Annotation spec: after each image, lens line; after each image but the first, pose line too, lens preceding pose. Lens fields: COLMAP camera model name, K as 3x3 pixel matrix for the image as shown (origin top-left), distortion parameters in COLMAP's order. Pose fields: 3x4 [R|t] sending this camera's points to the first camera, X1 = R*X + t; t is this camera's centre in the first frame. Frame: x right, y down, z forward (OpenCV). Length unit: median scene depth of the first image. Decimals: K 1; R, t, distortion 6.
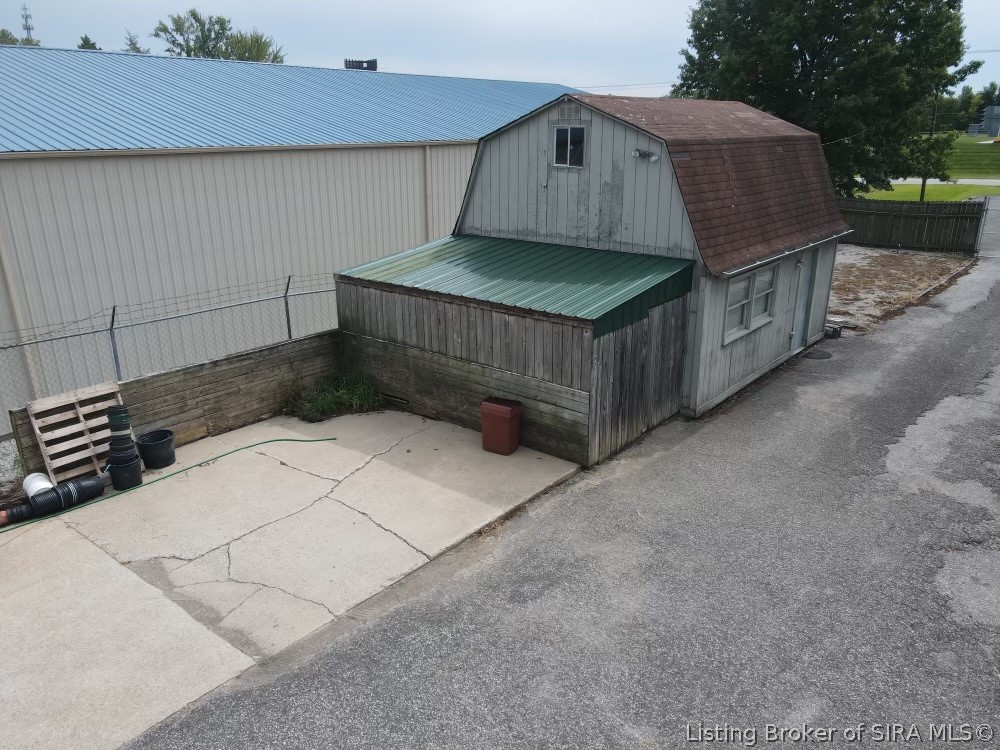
lens RADIAL K [[739.5, 0, 500.0], [0, 739.5, 375.0], [0, 0, 1]] dist [-0.000503, 0.027091]
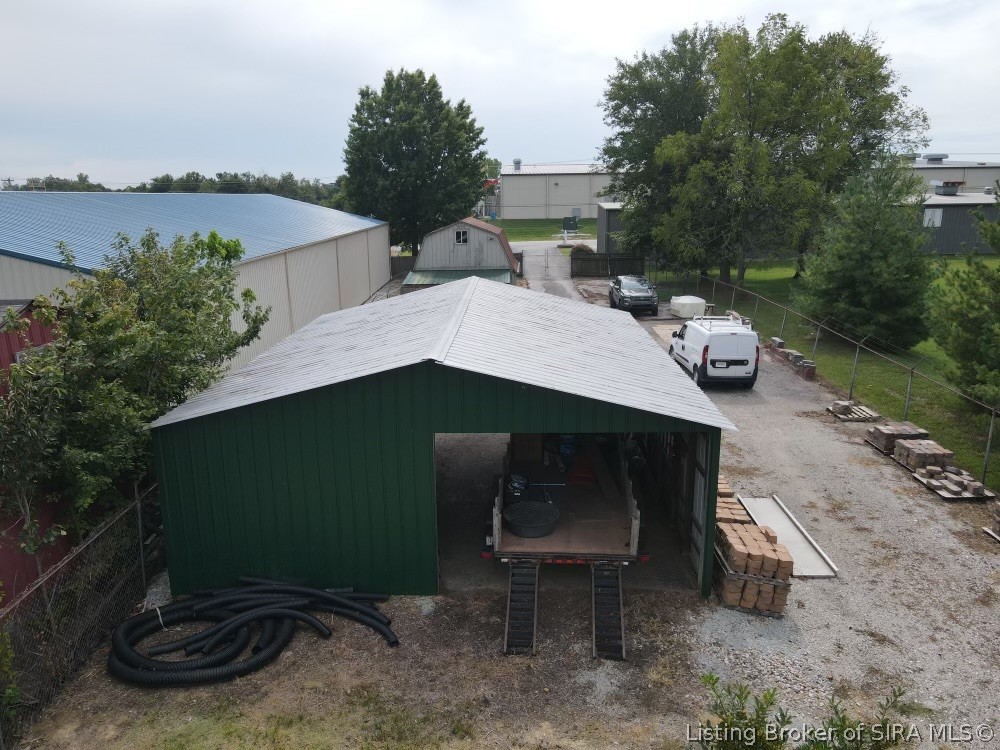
lens RADIAL K [[739.5, 0, 500.0], [0, 739.5, 375.0], [0, 0, 1]] dist [-0.000503, 0.027091]
pose [[0.787219, -0.155545, 0.596735, -1.681648], [0.211733, 0.977017, -0.024651, 0.351163], [-0.579185, 0.145755, 0.802060, -1.439801]]
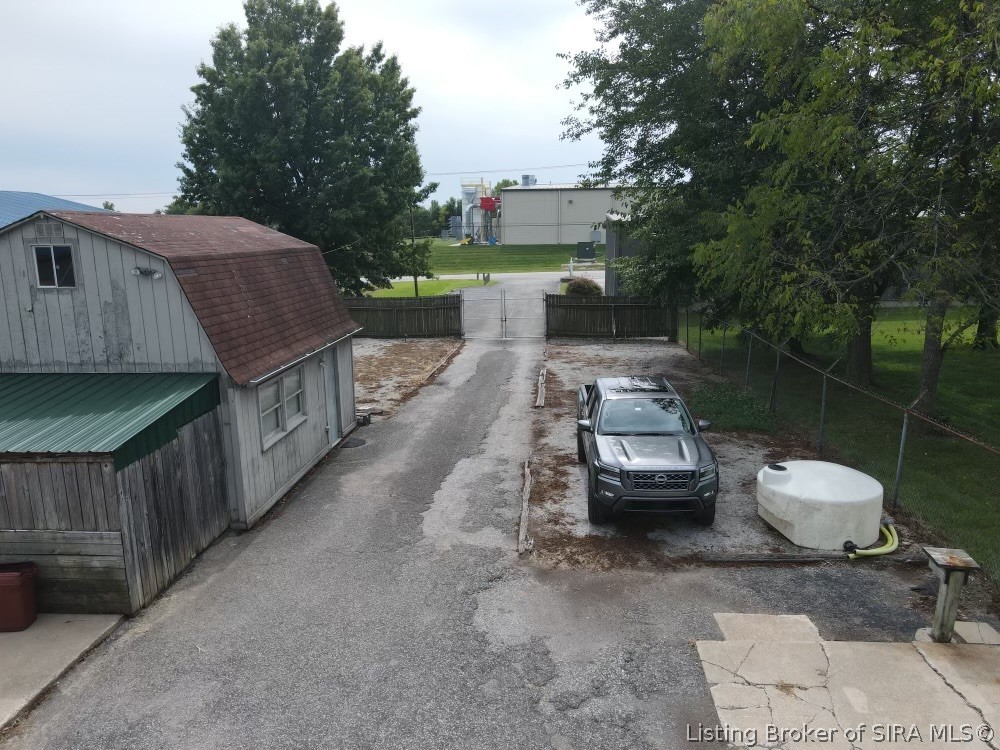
lens RADIAL K [[739.5, 0, 500.0], [0, 739.5, 375.0], [0, 0, 1]] dist [-0.000503, 0.027091]
pose [[0.817330, -0.123276, 0.562828, 0.010933], [0.197518, 0.977599, -0.072710, -0.004531], [-0.541256, 0.170597, 0.823370, -0.023143]]
